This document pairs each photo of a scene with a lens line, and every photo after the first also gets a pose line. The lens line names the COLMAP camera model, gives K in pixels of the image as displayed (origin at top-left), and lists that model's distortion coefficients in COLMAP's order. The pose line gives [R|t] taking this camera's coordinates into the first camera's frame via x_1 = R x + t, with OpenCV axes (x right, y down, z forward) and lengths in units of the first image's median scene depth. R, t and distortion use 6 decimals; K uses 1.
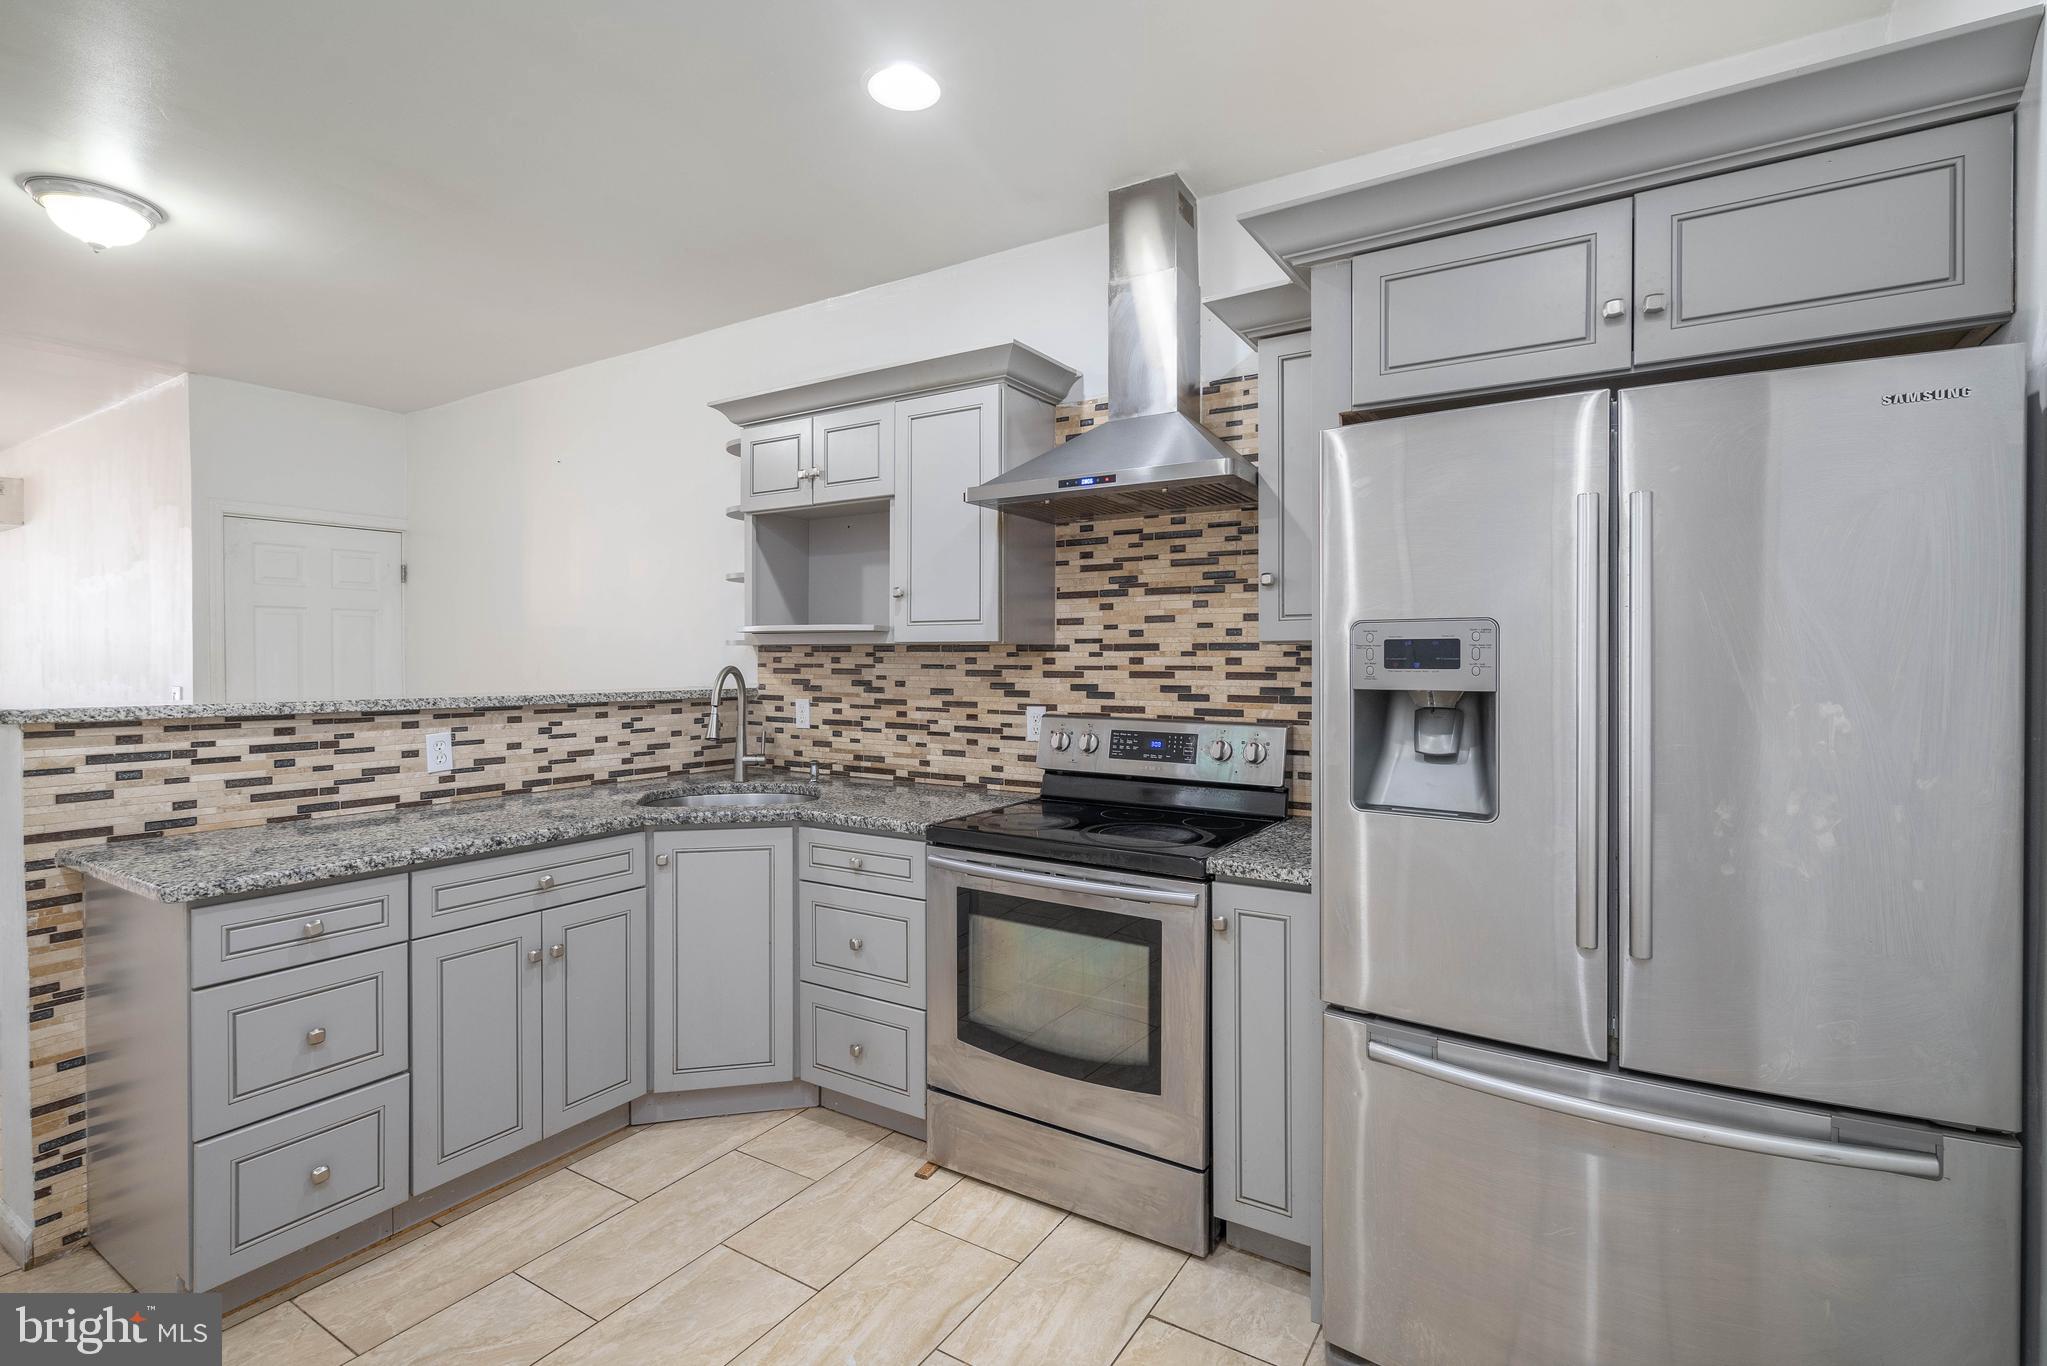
lens RADIAL K [[944.0, 0, 1011.1], [0, 944.0, 667.2], [0, 0, 1]] dist [-0.002334, 0.001111]
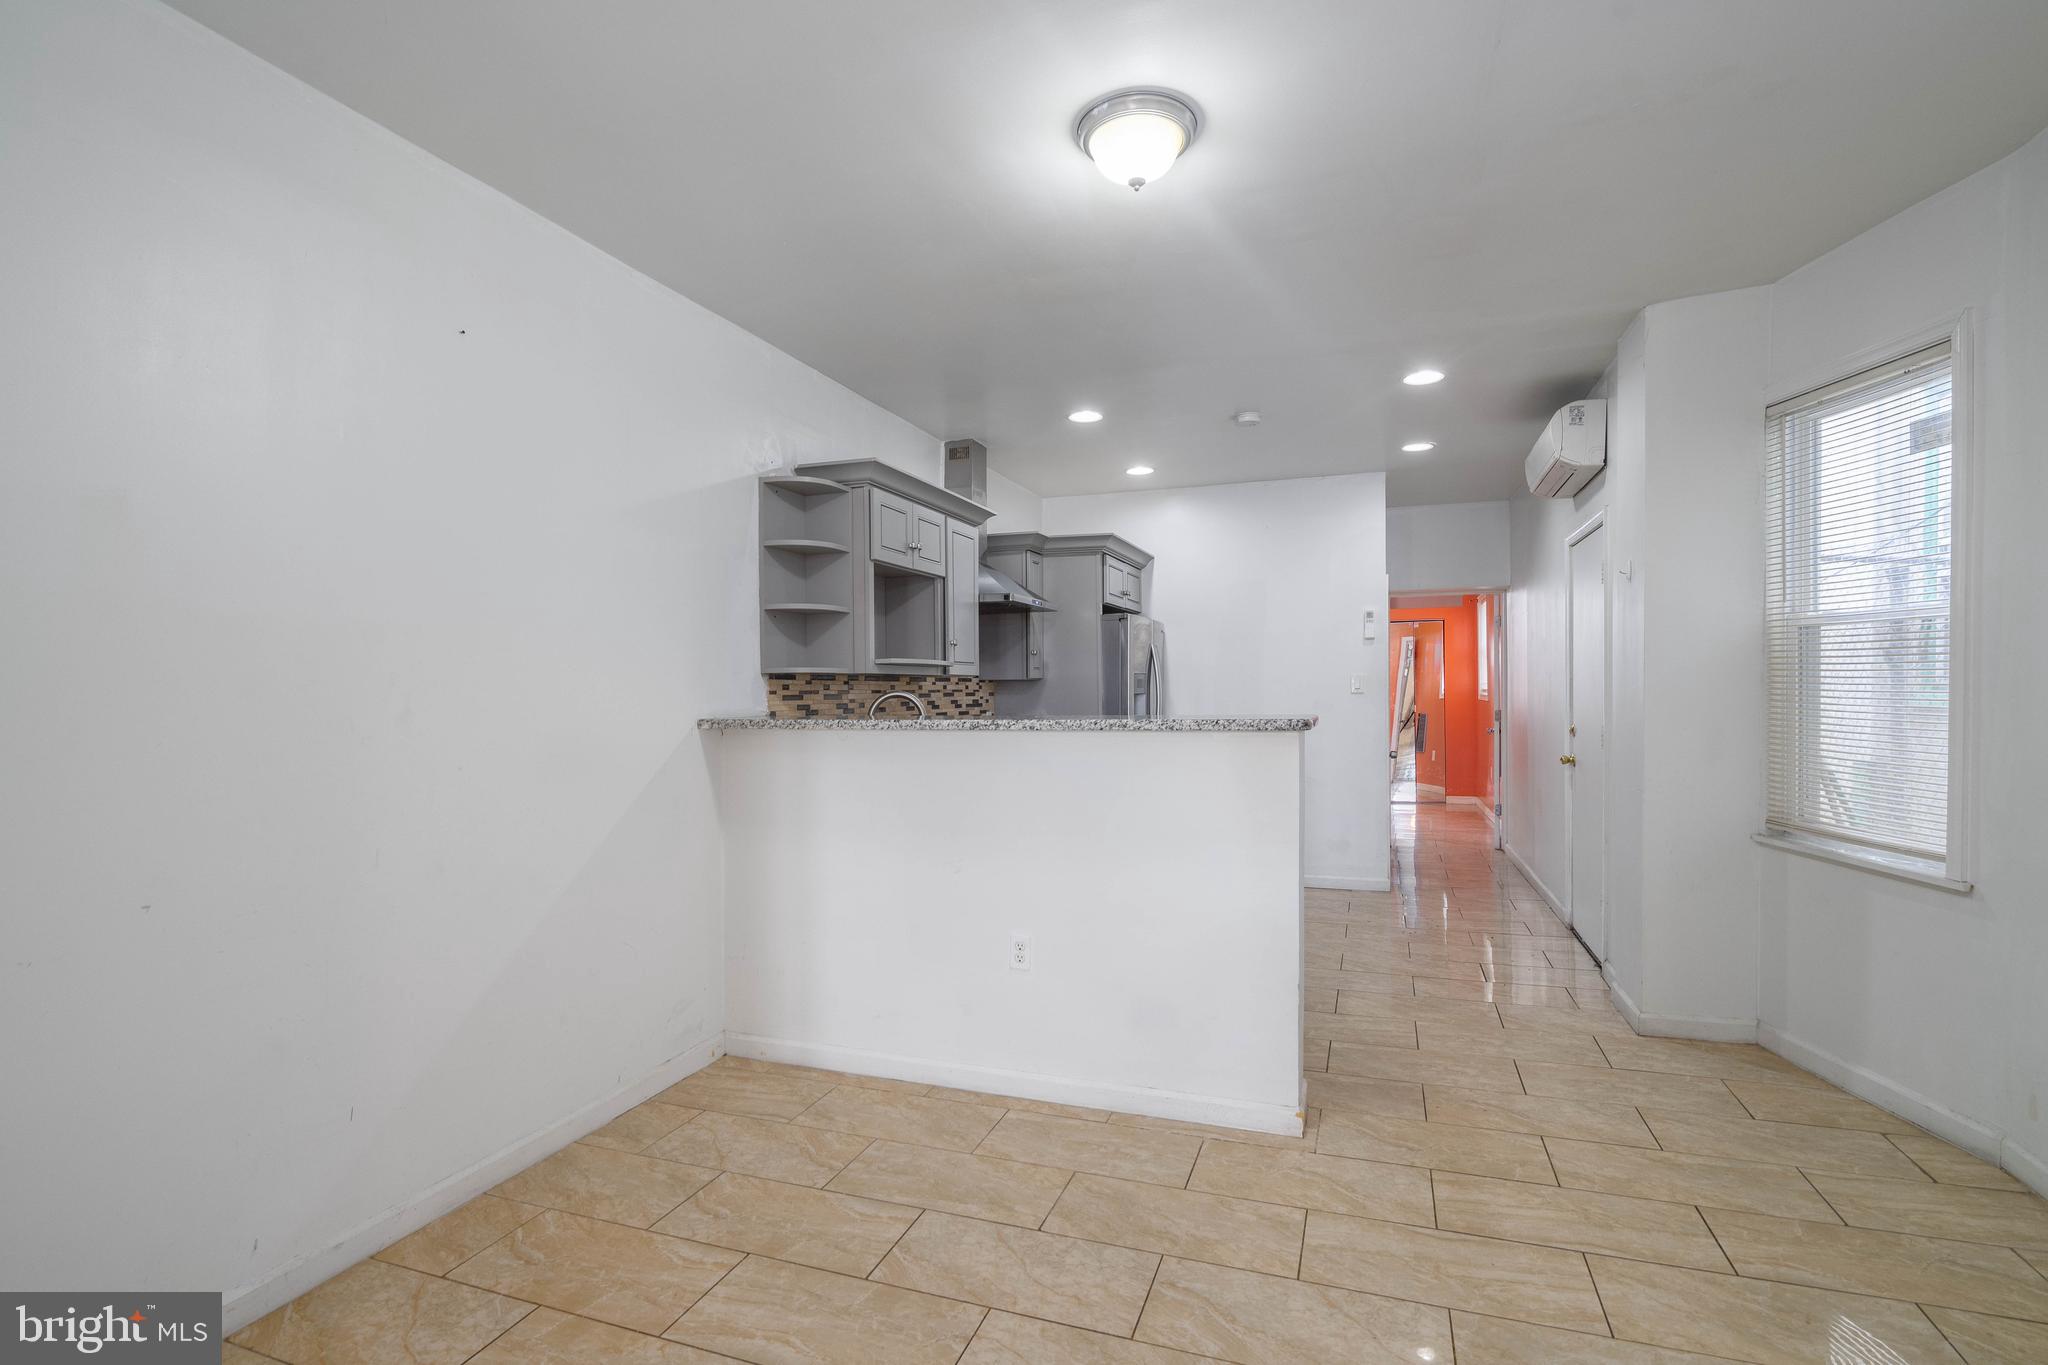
lens RADIAL K [[944.5, 0, 1037.1], [0, 944.5, 680.4], [0, 0, 1]] dist [-0.002334, 0.001111]
pose [[-0.207804, 0.007457, 0.978142, -1.668254], [0.016002, 0.999863, -0.004223, -0.008422], [-0.978040, 0.014774, -0.207895, 1.199727]]
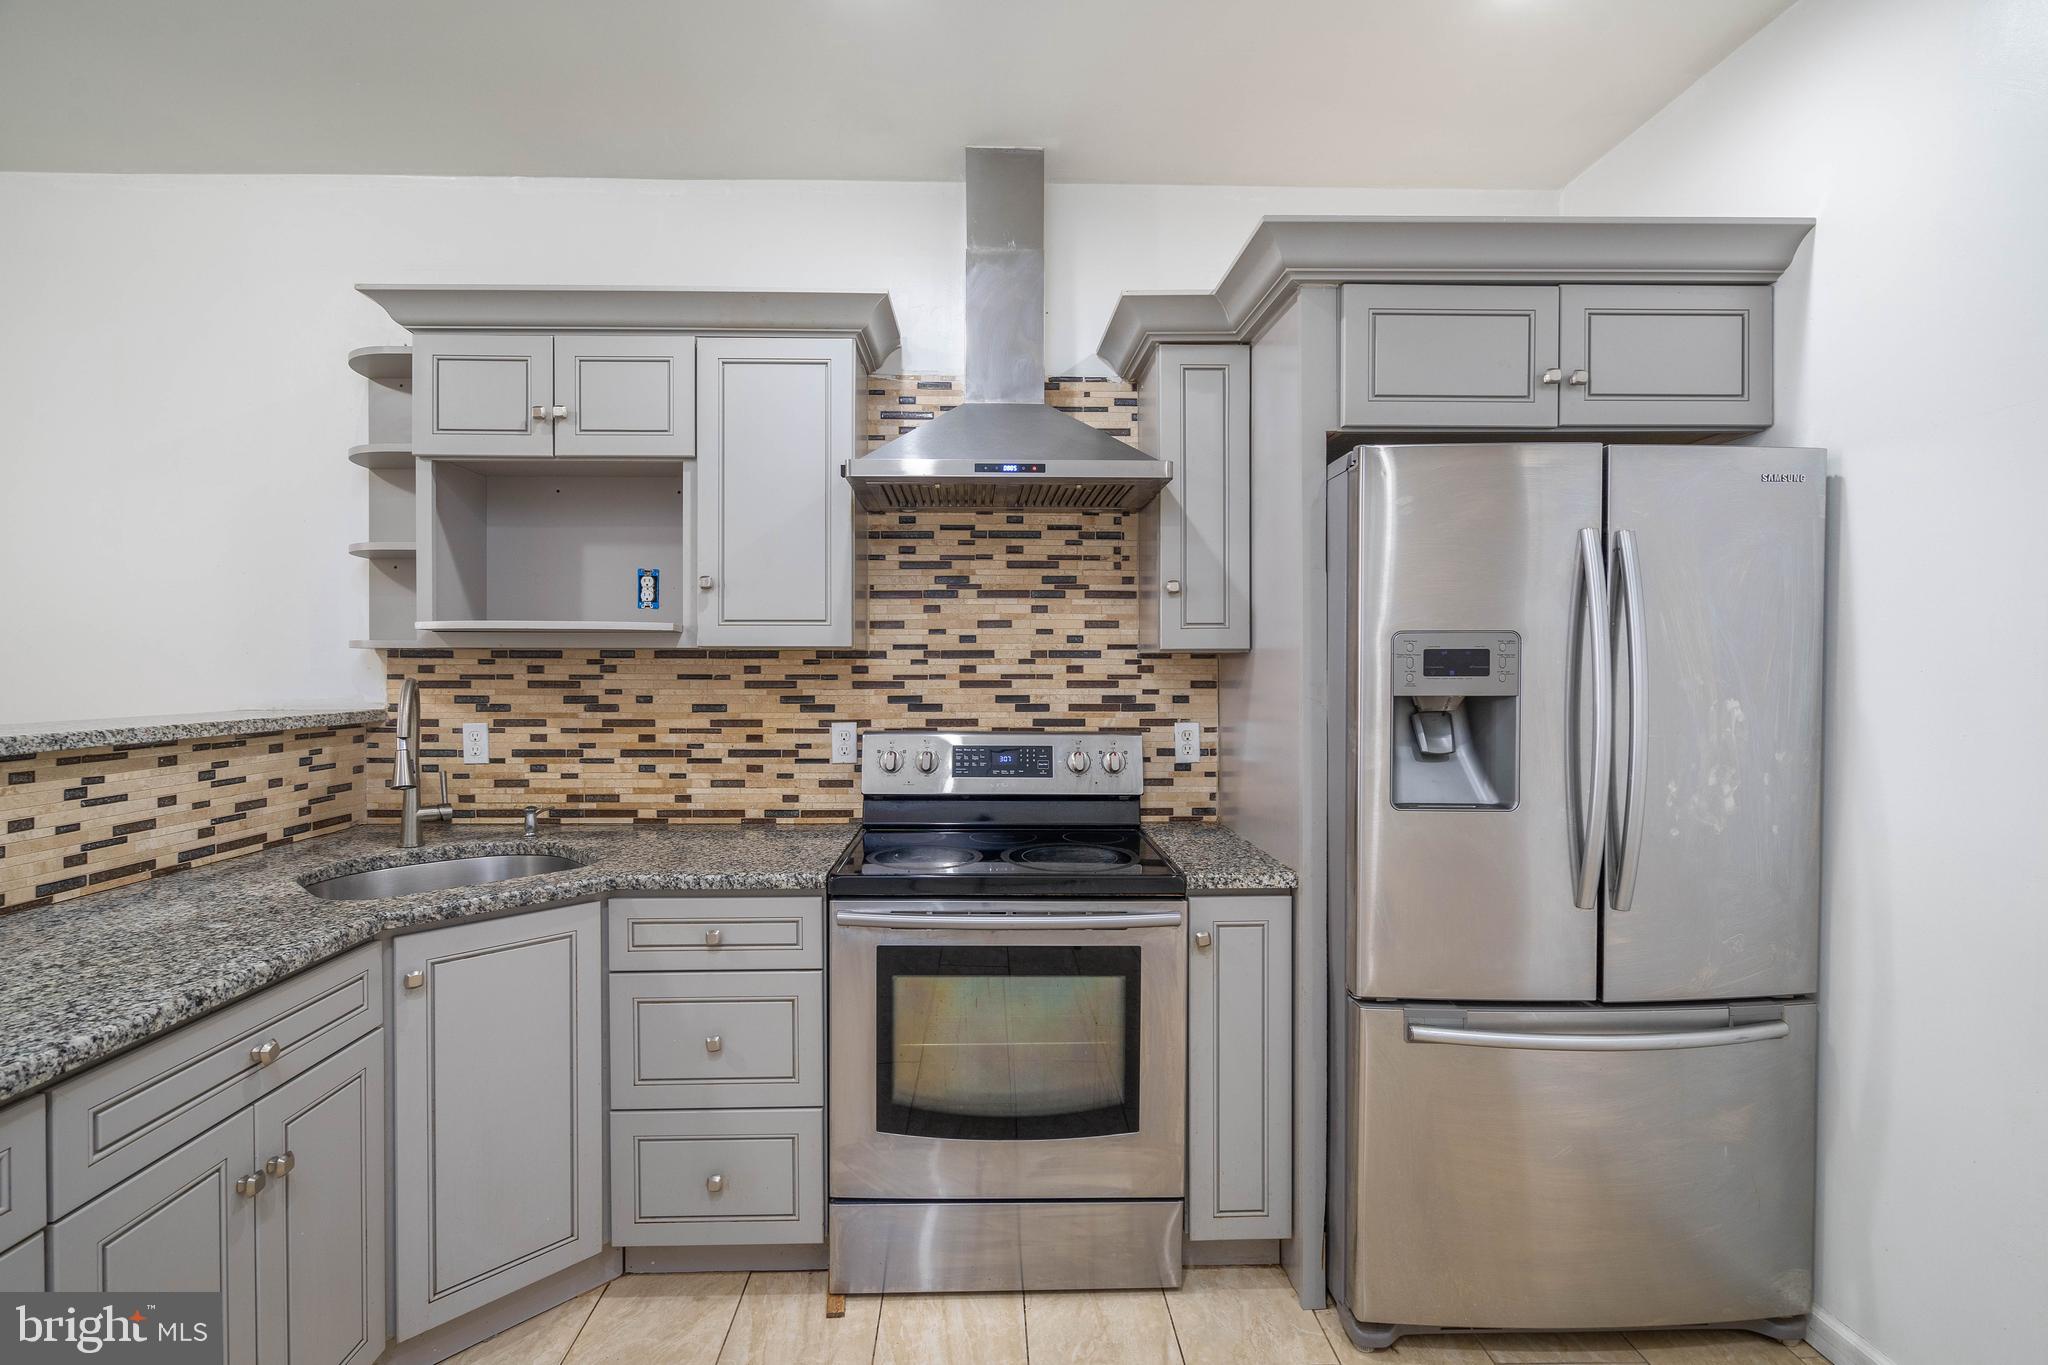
lens RADIAL K [[944.5, 0, 992.5], [0, 944.5, 678.2], [0, 0, 1]] dist [-0.002334, 0.001111]
pose [[0.836930, -0.008012, 0.547251, -0.352517], [0.006167, 0.999967, 0.005208, -0.002600], [-0.547275, -0.000983, 0.836952, 0.218305]]
